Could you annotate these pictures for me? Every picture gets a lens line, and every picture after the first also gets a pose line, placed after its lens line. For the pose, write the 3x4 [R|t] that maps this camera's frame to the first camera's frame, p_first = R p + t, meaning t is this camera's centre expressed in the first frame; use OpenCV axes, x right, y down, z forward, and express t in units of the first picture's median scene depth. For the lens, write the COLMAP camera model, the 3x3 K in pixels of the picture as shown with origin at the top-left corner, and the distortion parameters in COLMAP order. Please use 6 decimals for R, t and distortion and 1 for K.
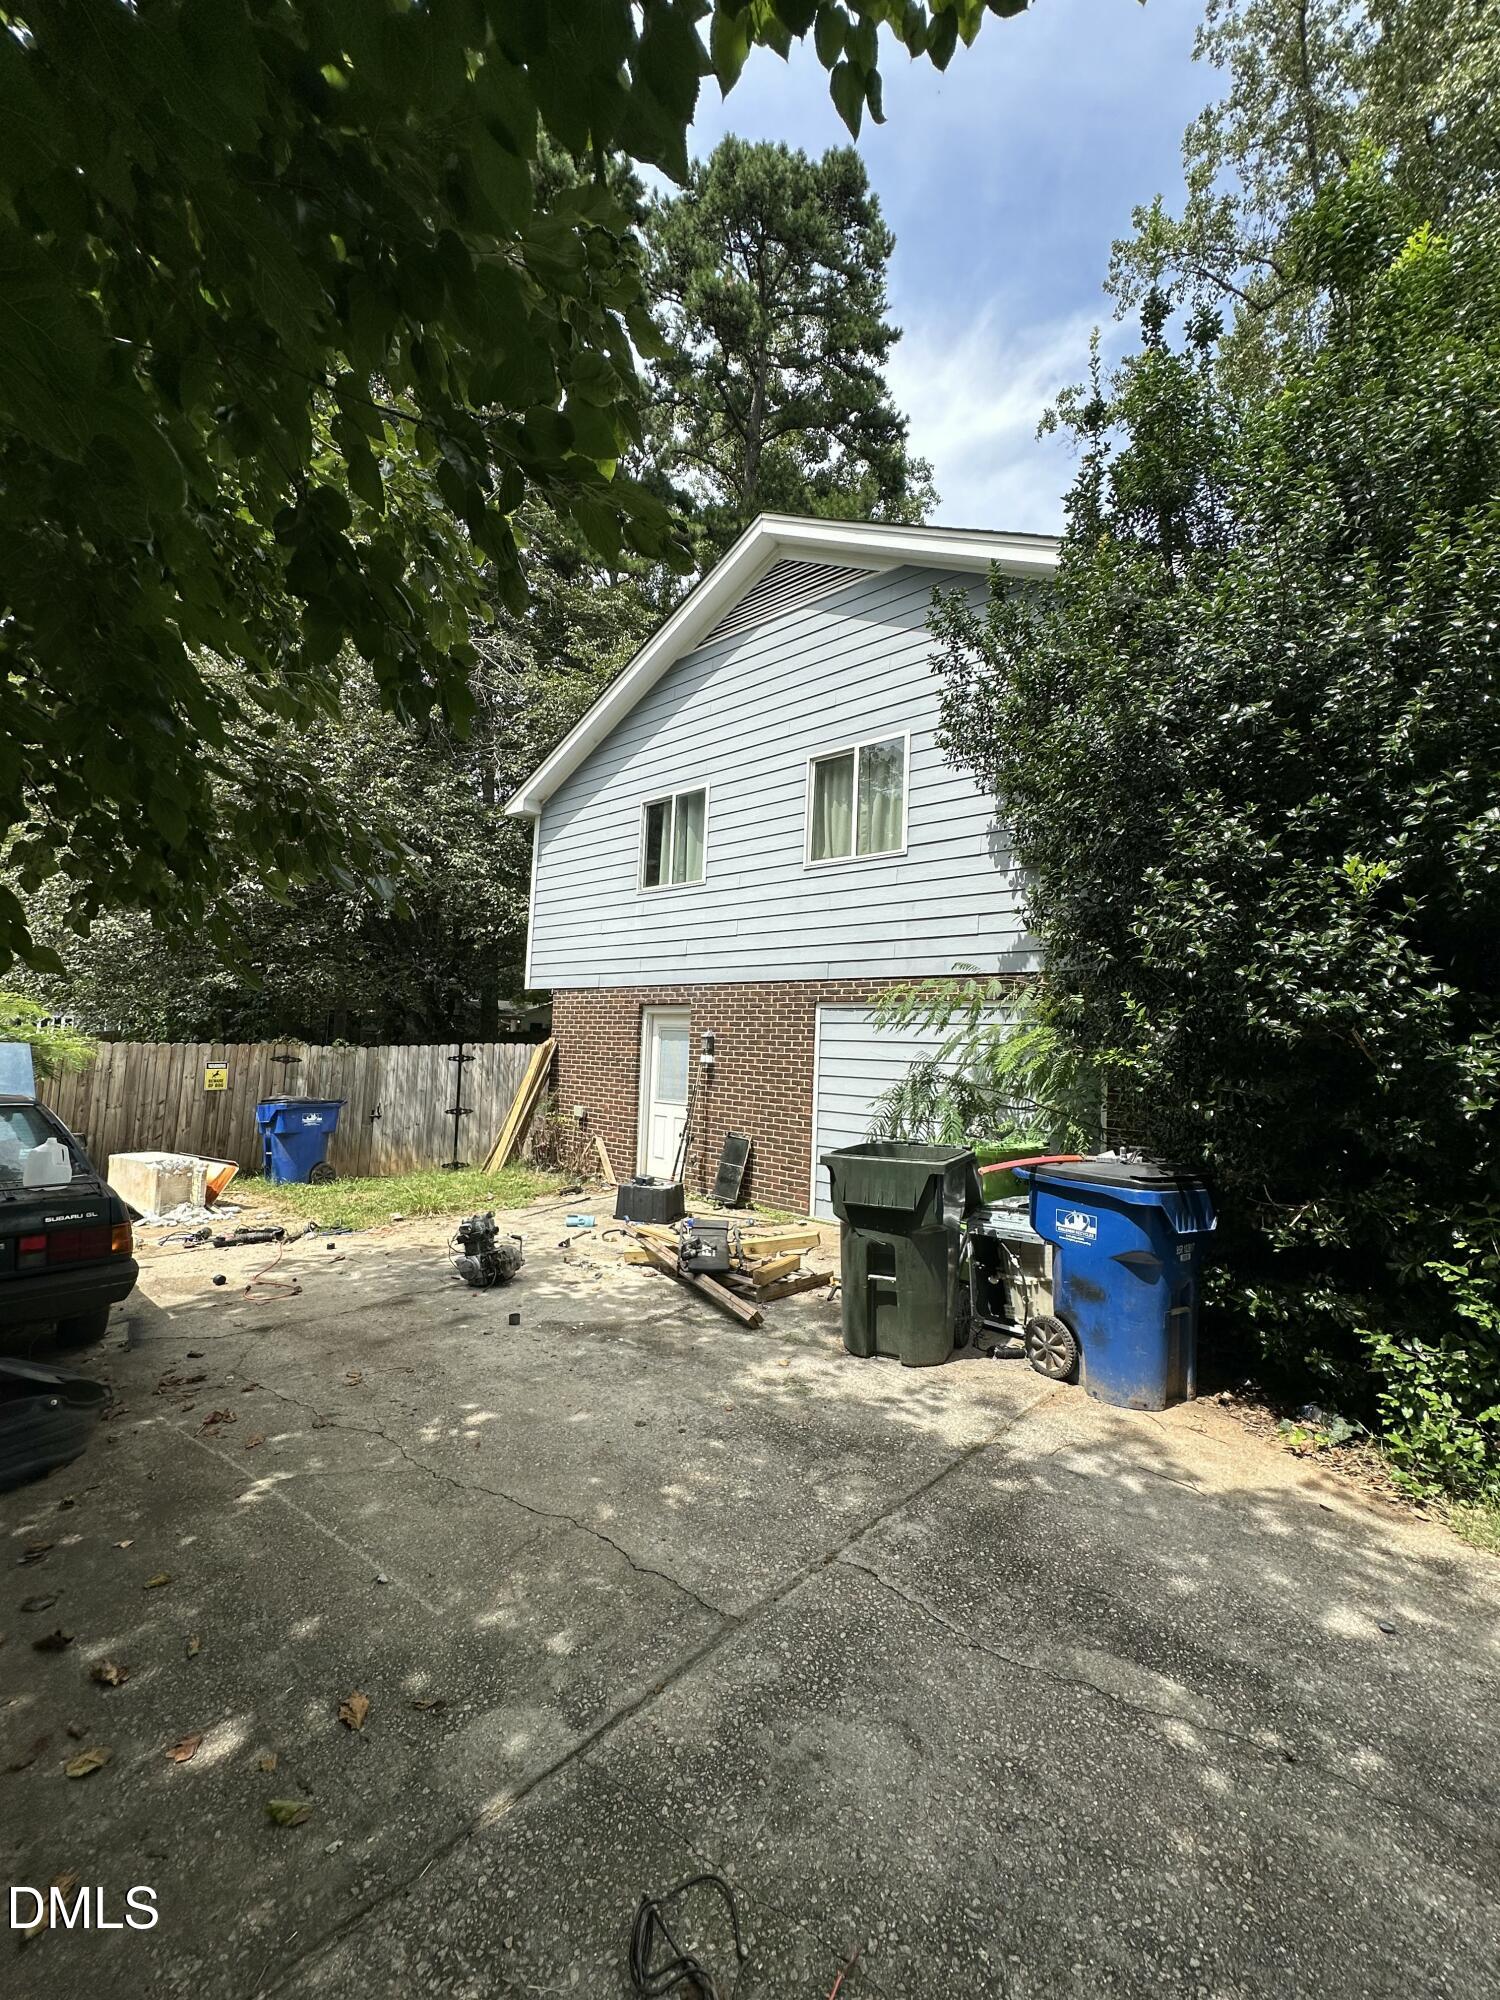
lens RADIAL K [[798.9, 0, 737.9], [0, 798.9, 997.4], [0, 0, 1]] dist [-0.002170, -0.000066]
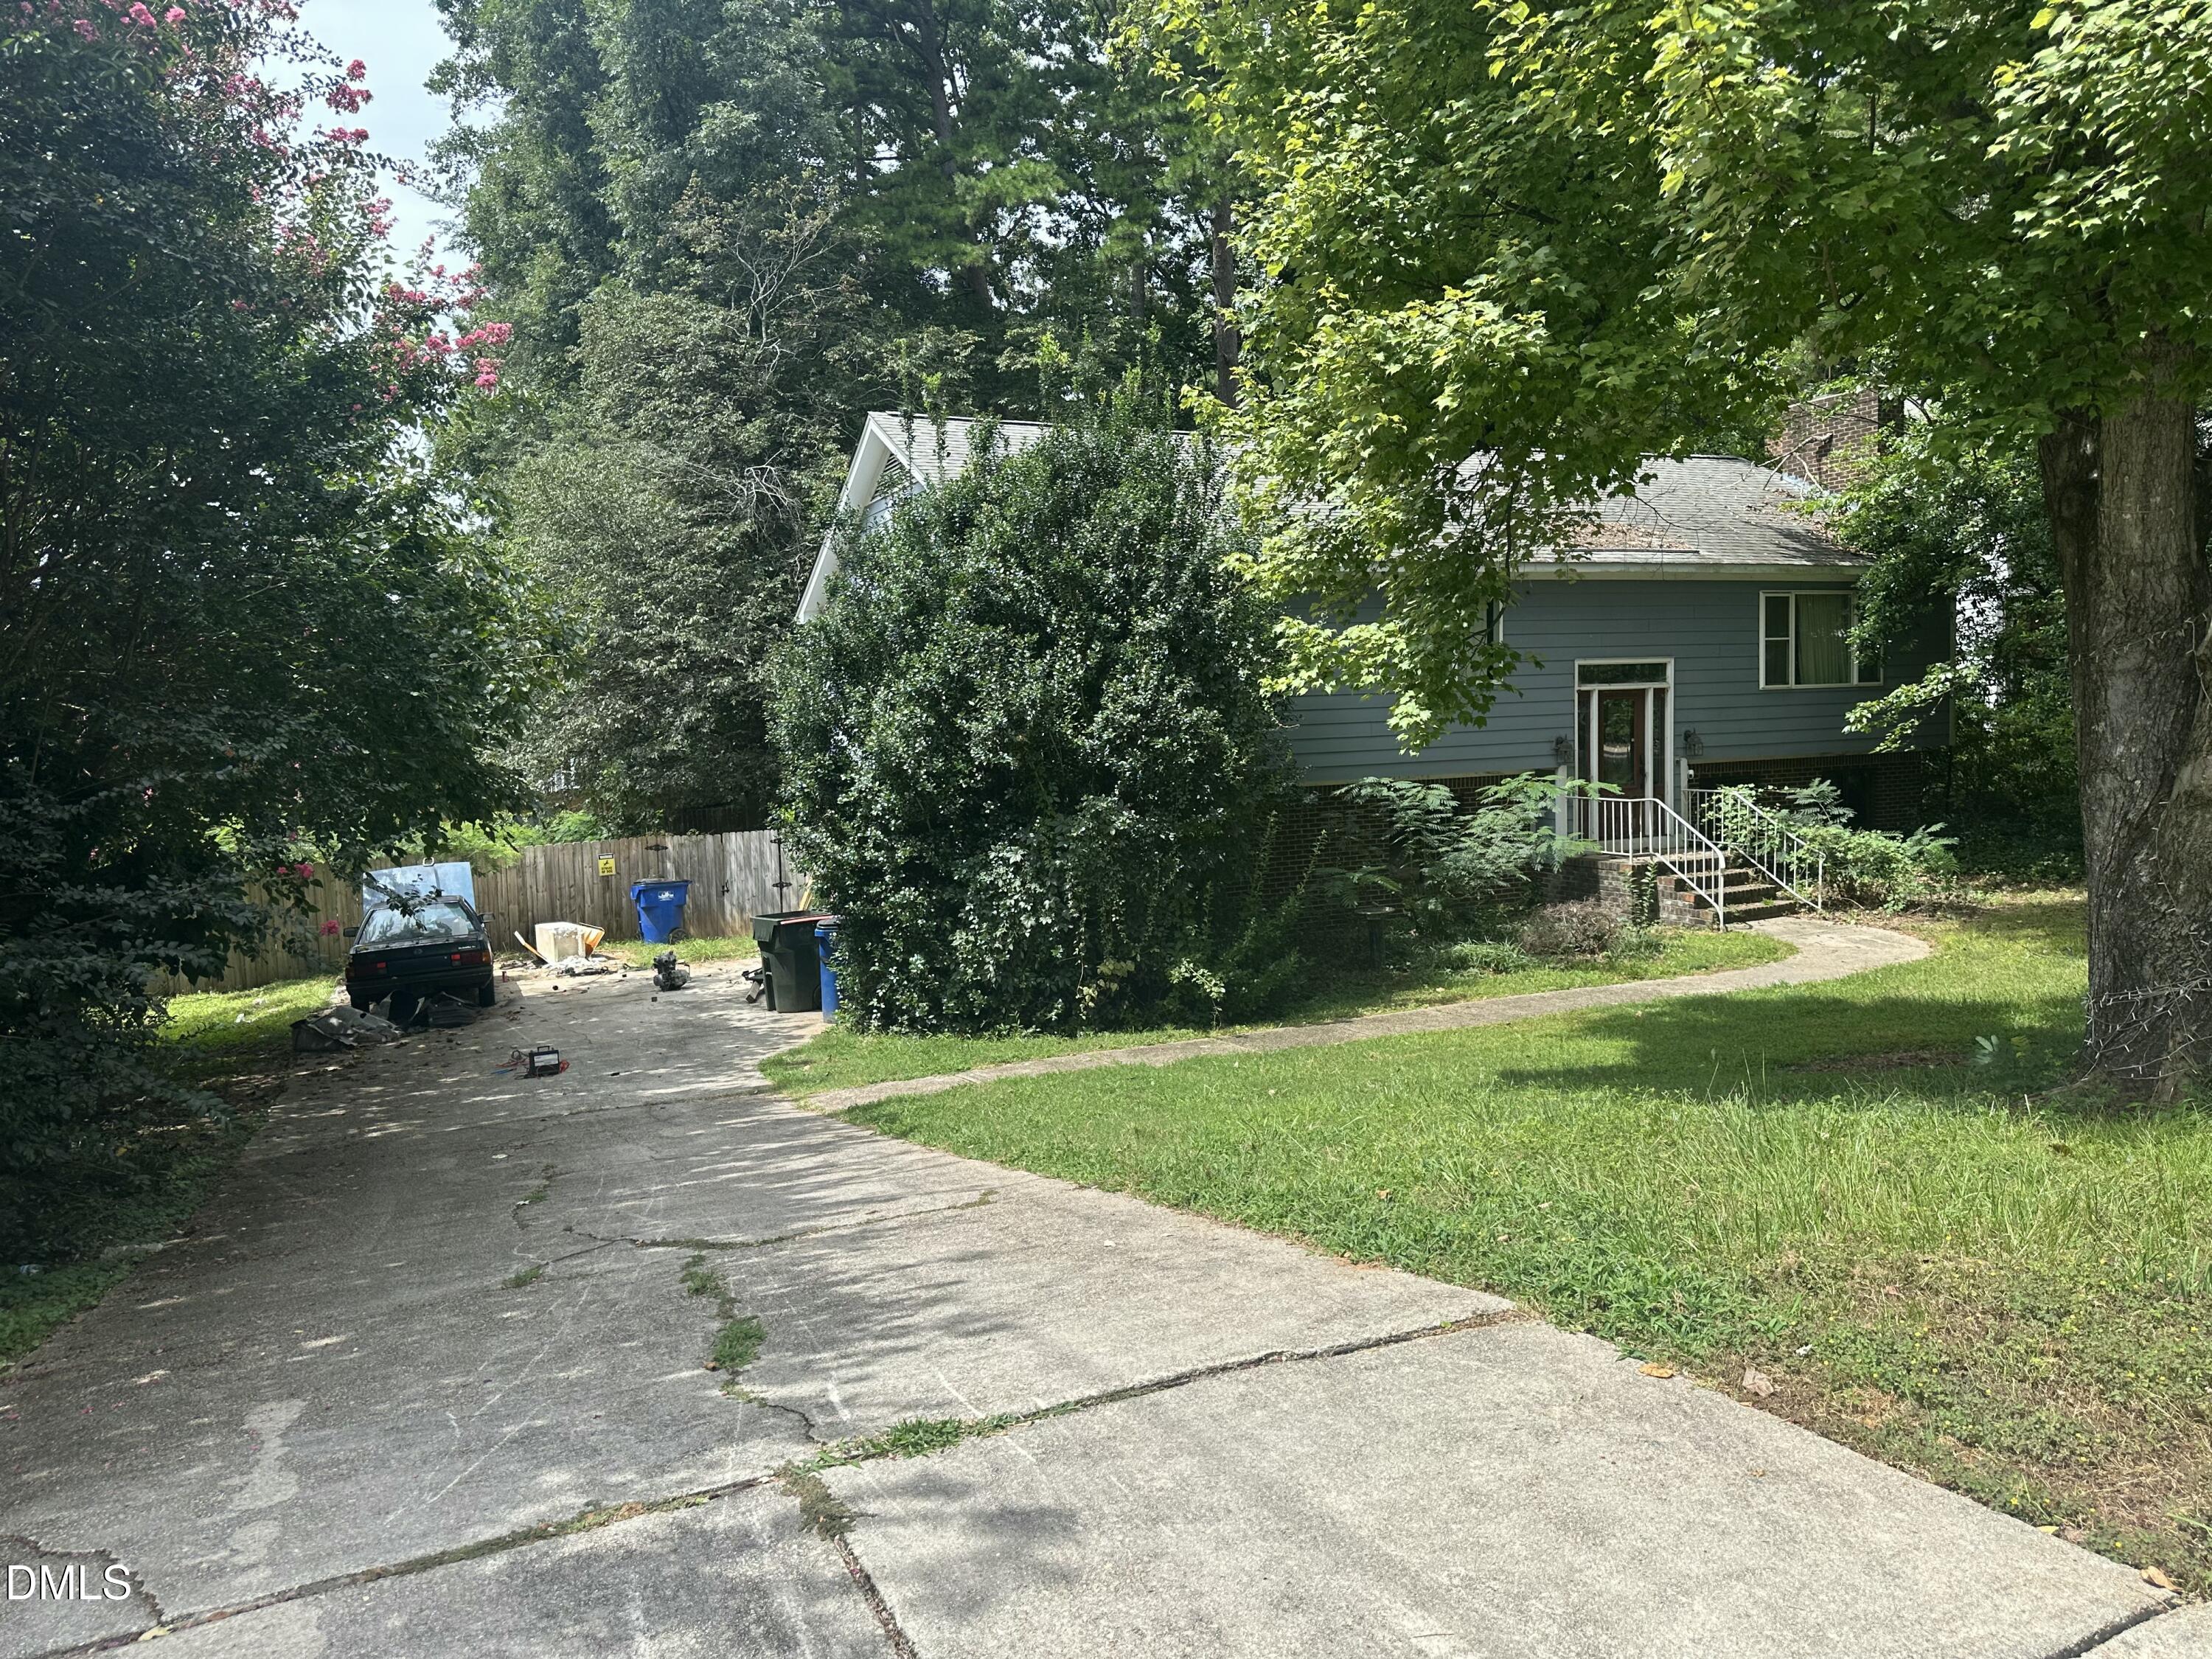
lens RADIAL K [[1555.9, 0, 1111.8], [0, 1555.9, 829.4], [0, 0, 1]] dist [0.007440, 0.000532]
pose [[0.915749, -0.039860, -0.399770, 1.096495], [0.095575, 0.988113, 0.120410, -0.181826], [0.390218, -0.148473, 0.908673, -0.962966]]
